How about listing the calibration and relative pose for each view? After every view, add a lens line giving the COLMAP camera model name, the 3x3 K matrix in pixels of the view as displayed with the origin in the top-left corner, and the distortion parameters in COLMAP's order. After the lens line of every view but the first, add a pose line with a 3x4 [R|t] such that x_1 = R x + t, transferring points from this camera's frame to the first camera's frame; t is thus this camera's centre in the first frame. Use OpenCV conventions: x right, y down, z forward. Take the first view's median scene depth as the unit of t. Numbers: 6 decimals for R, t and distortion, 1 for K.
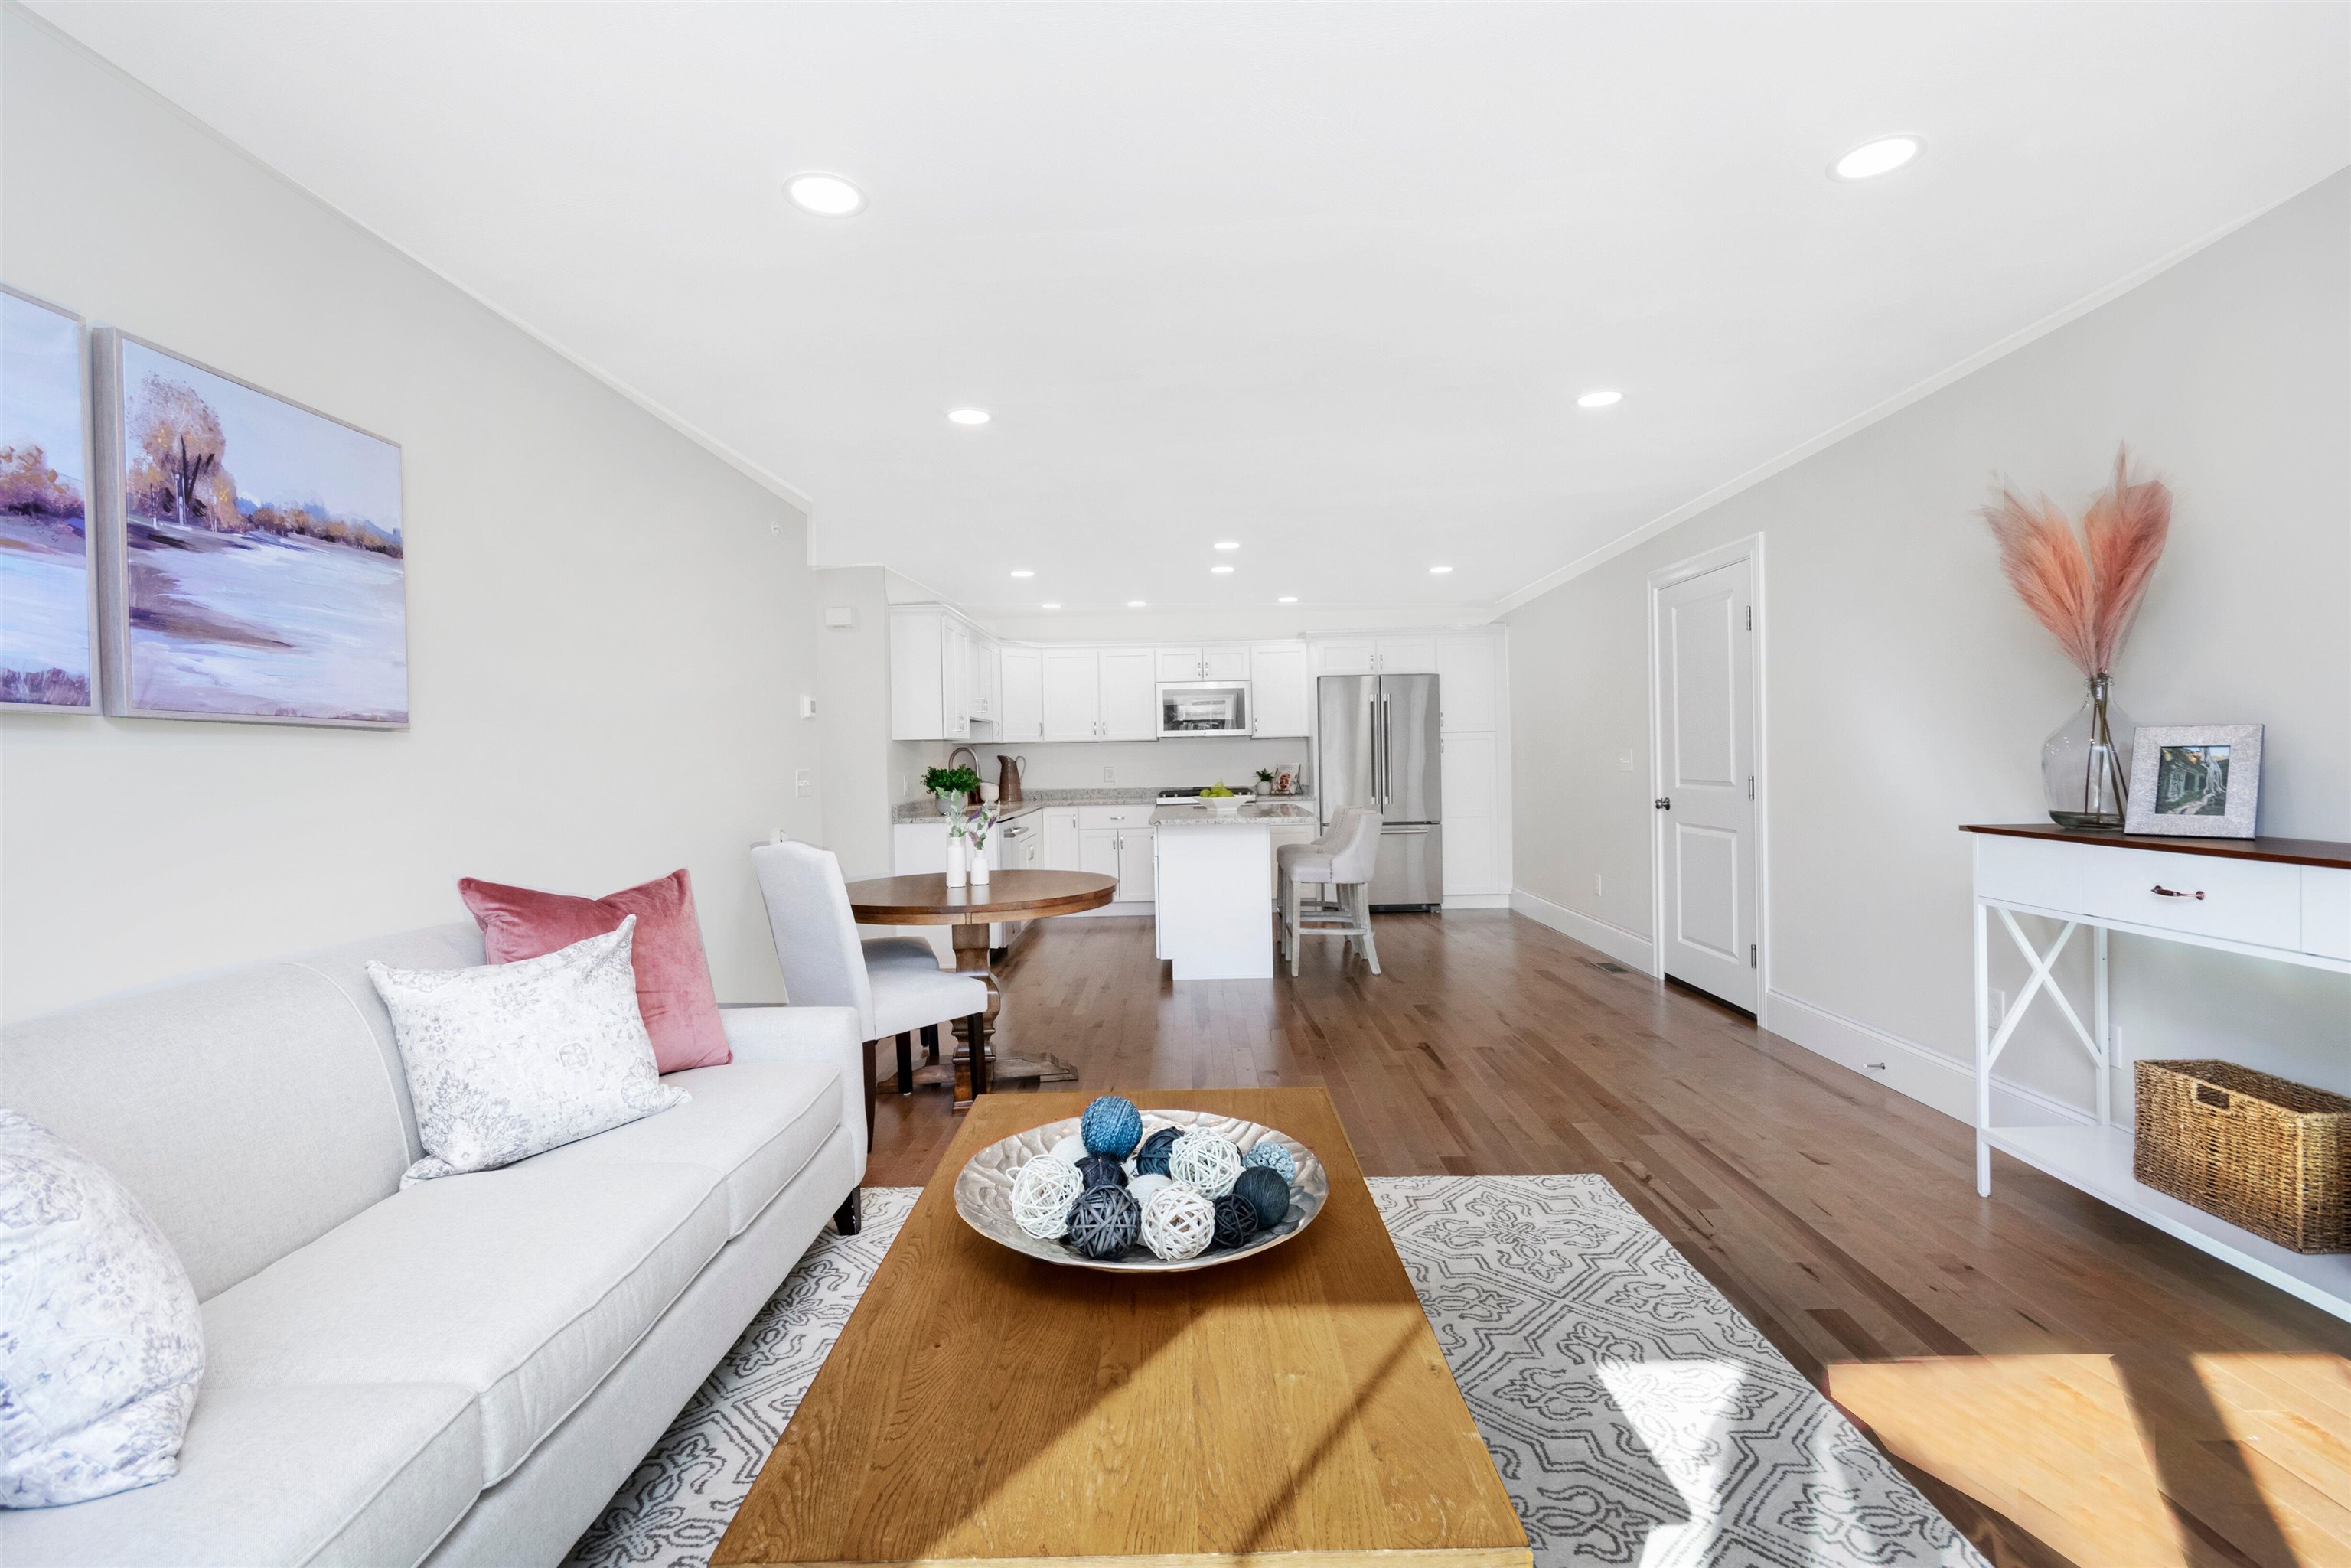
lens RADIAL K [[1067.2, 0, 1128.2], [0, 1067.2, 772.2], [0, 0, 1]] dist [0.002992, -0.001562]
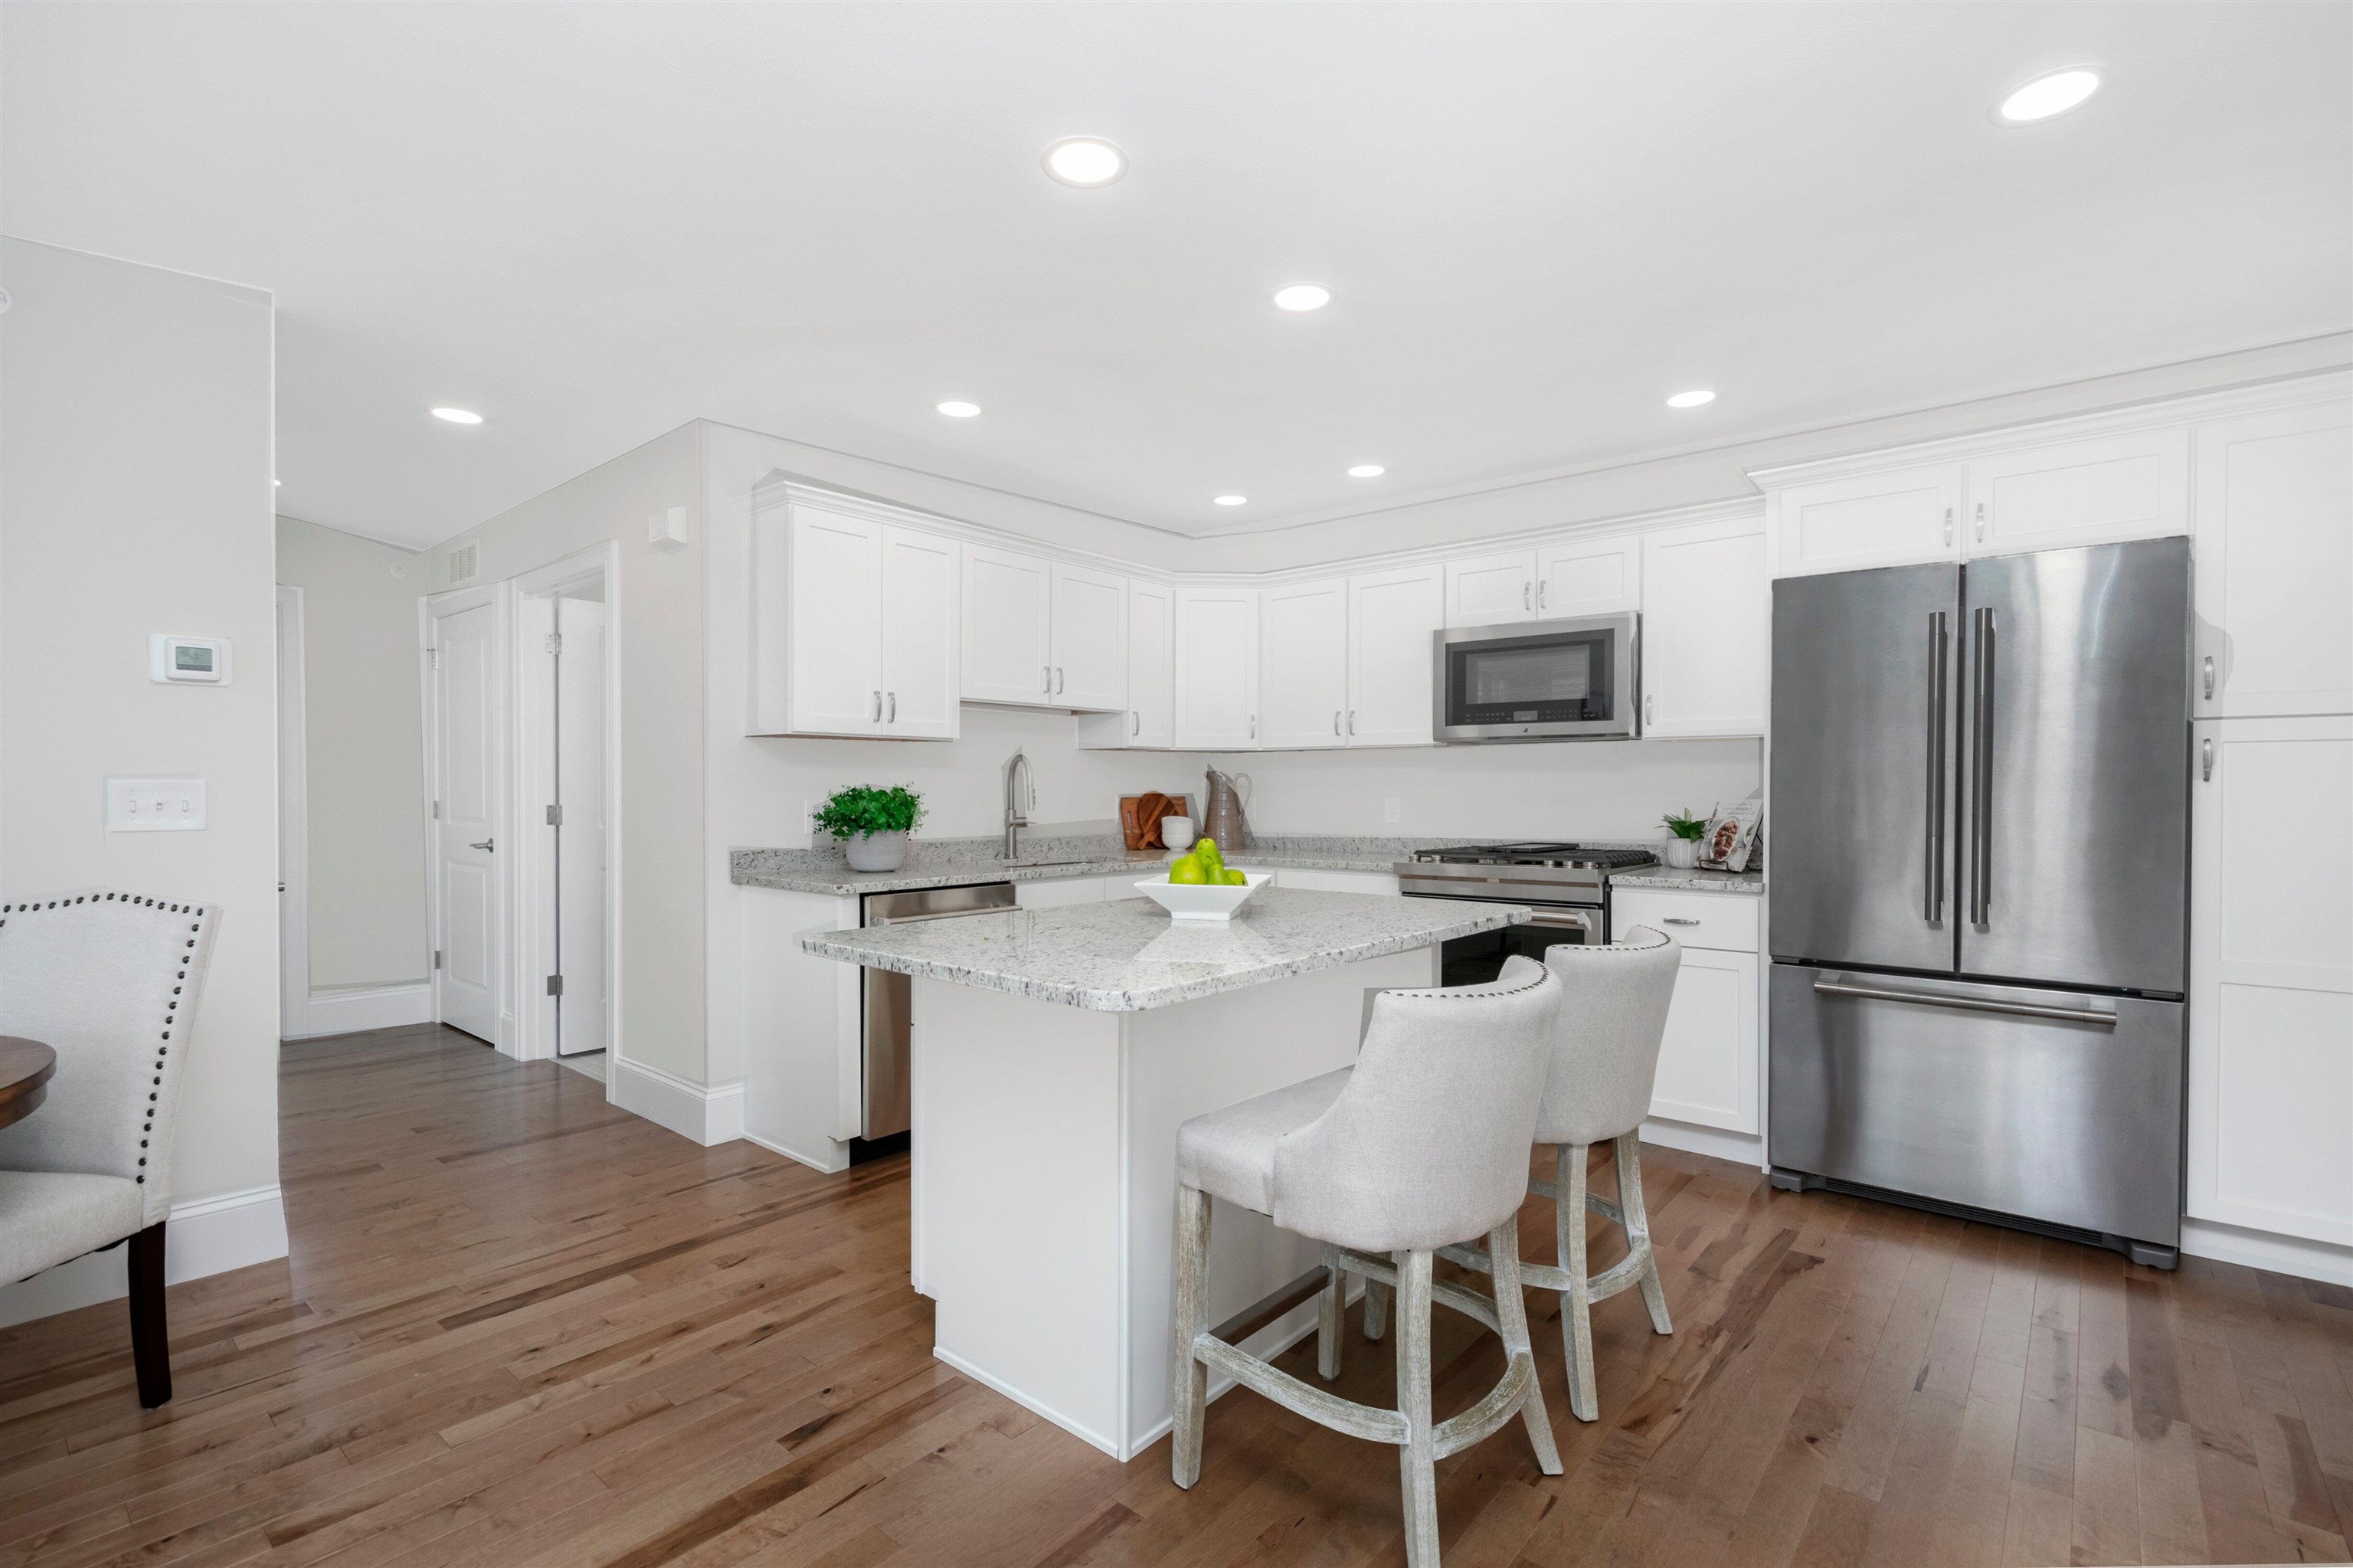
lens RADIAL K [[1068.2, 0, 1136.7], [0, 1068.2, 816.0], [0, 0, 1]] dist [0.002992, -0.001562]
pose [[0.787845, 0.039355, -0.614614, 0.617586], [-0.027822, 0.999212, 0.028318, -0.019738], [0.615244, -0.005210, 0.788319, 1.423472]]
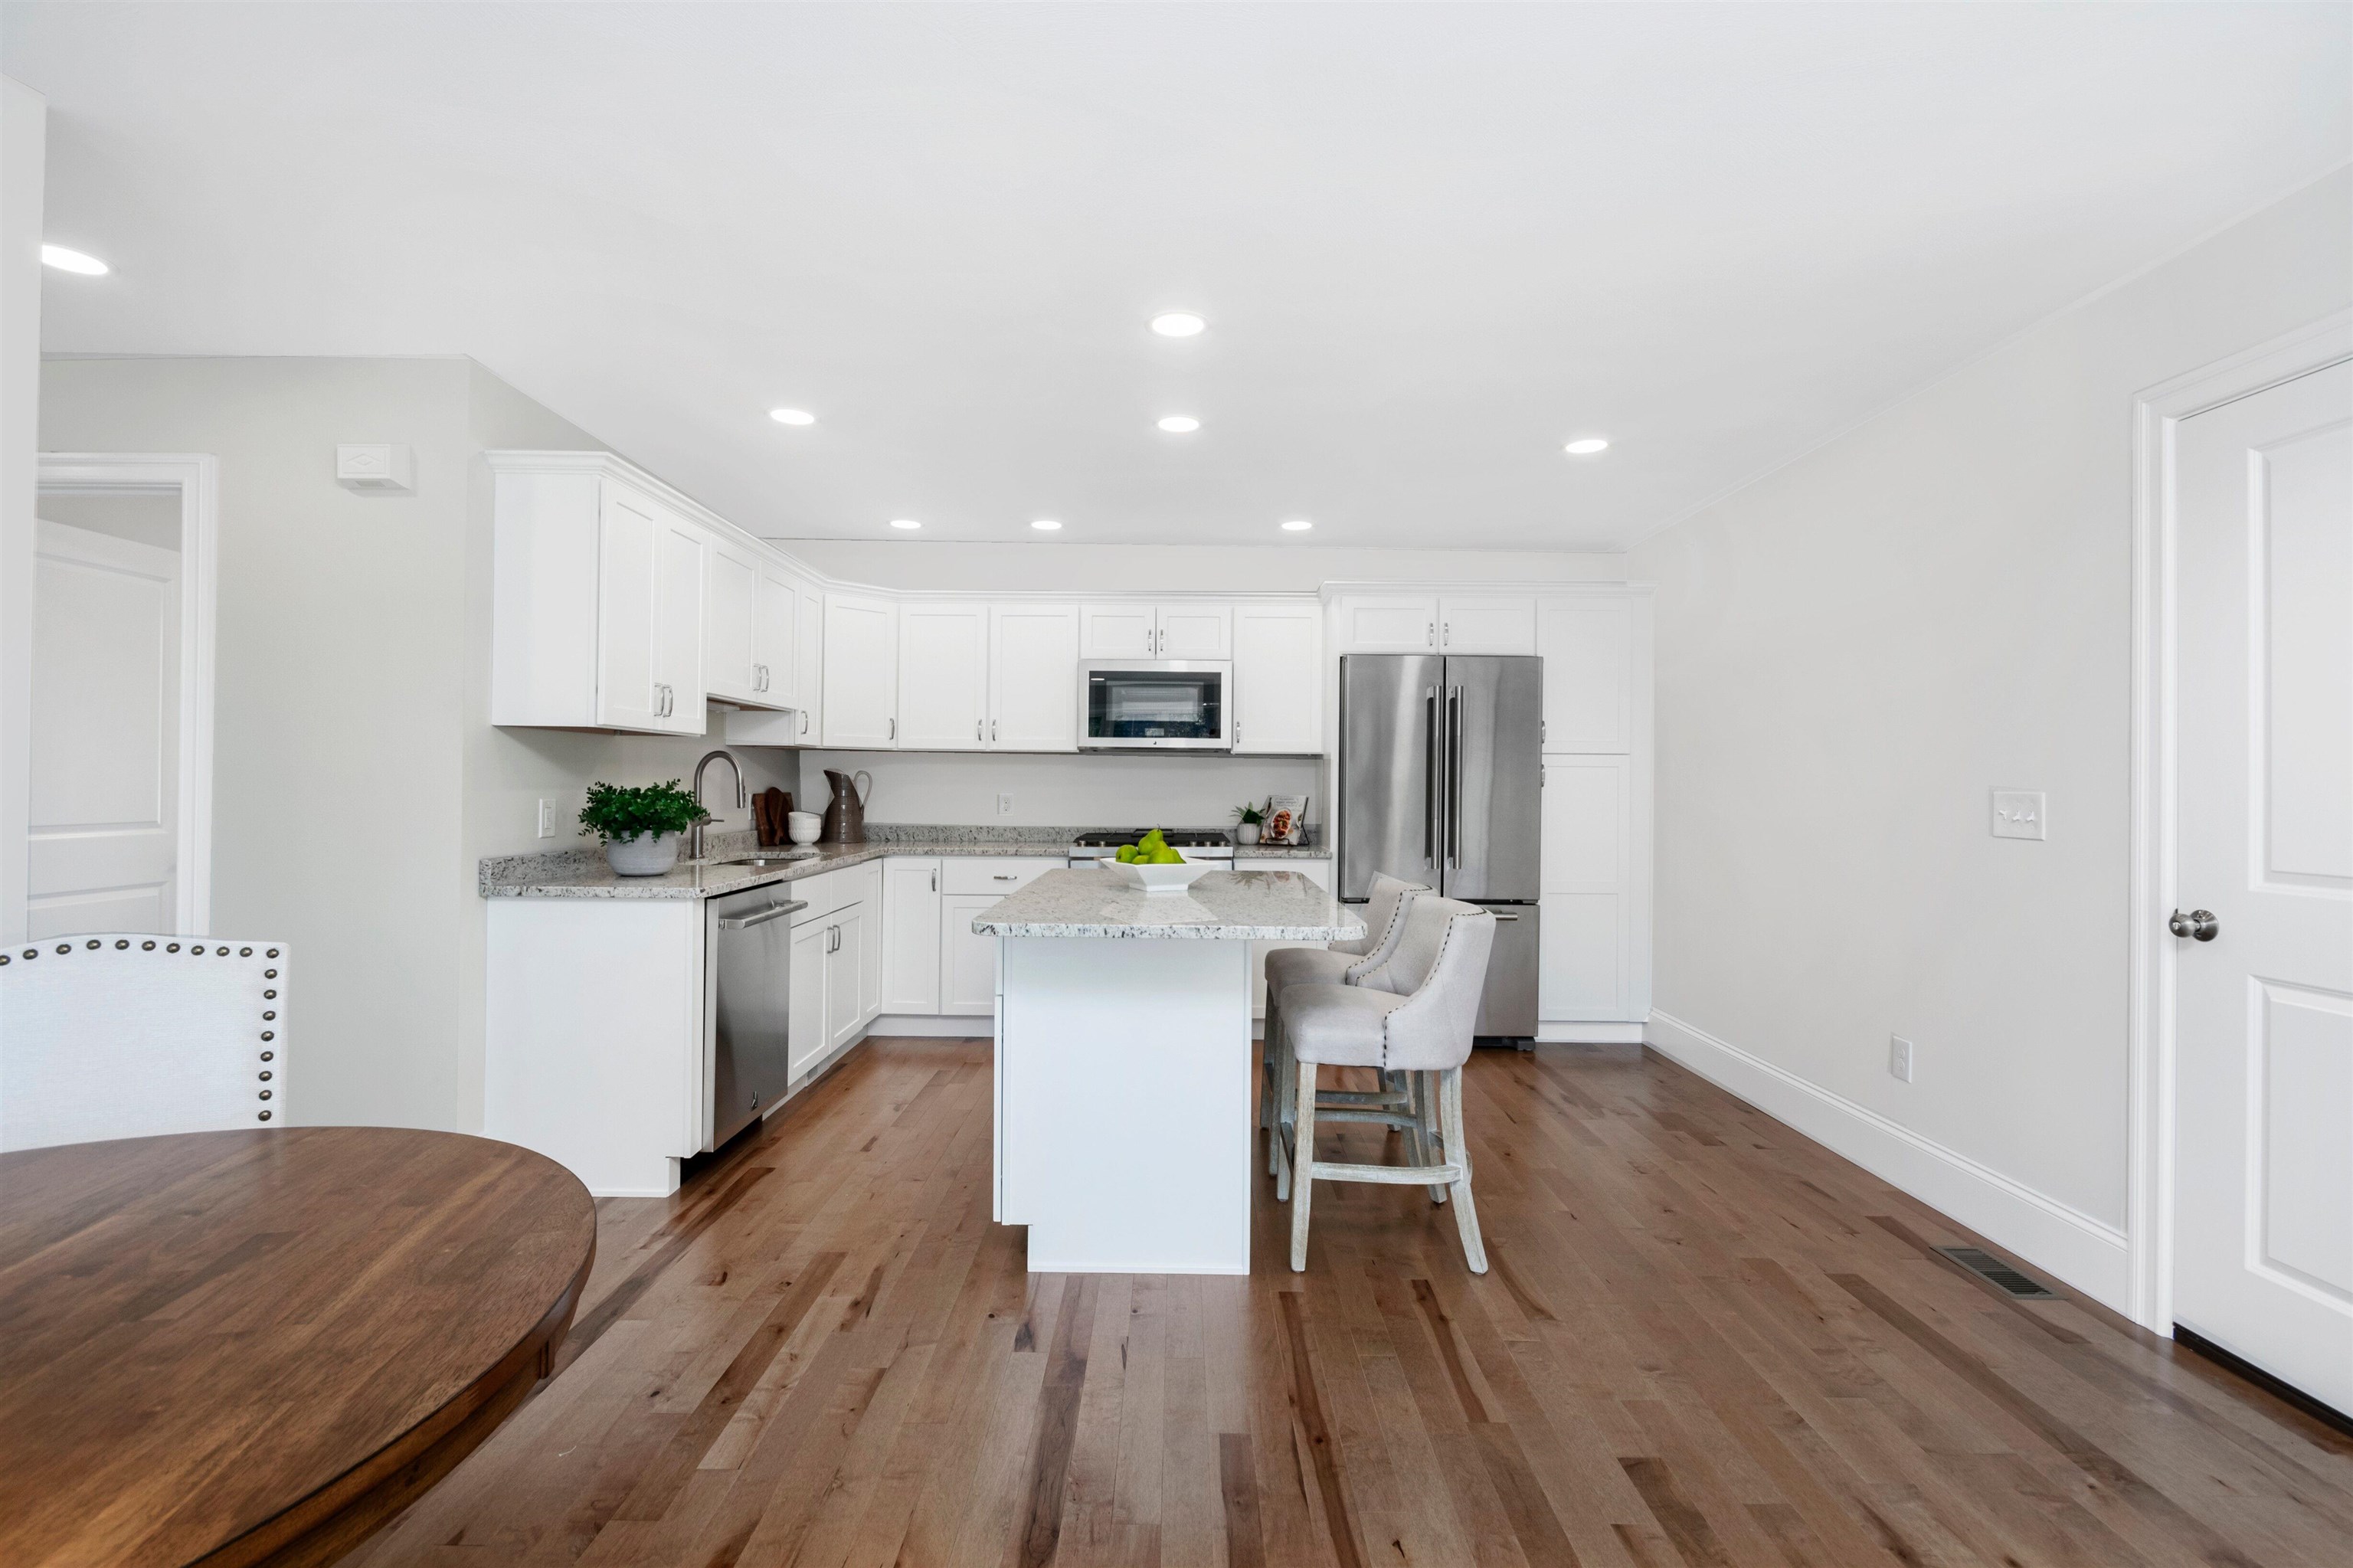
lens RADIAL K [[1068.2, 0, 1157.7], [0, 1068.2, 788.2], [0, 0, 1]] dist [0.002992, -0.001562]
pose [[0.998885, 0.030487, 0.036045, 0.141803], [-0.030158, 0.999499, -0.009649, -0.012225], [-0.036321, 0.008552, 0.999304, 1.047178]]
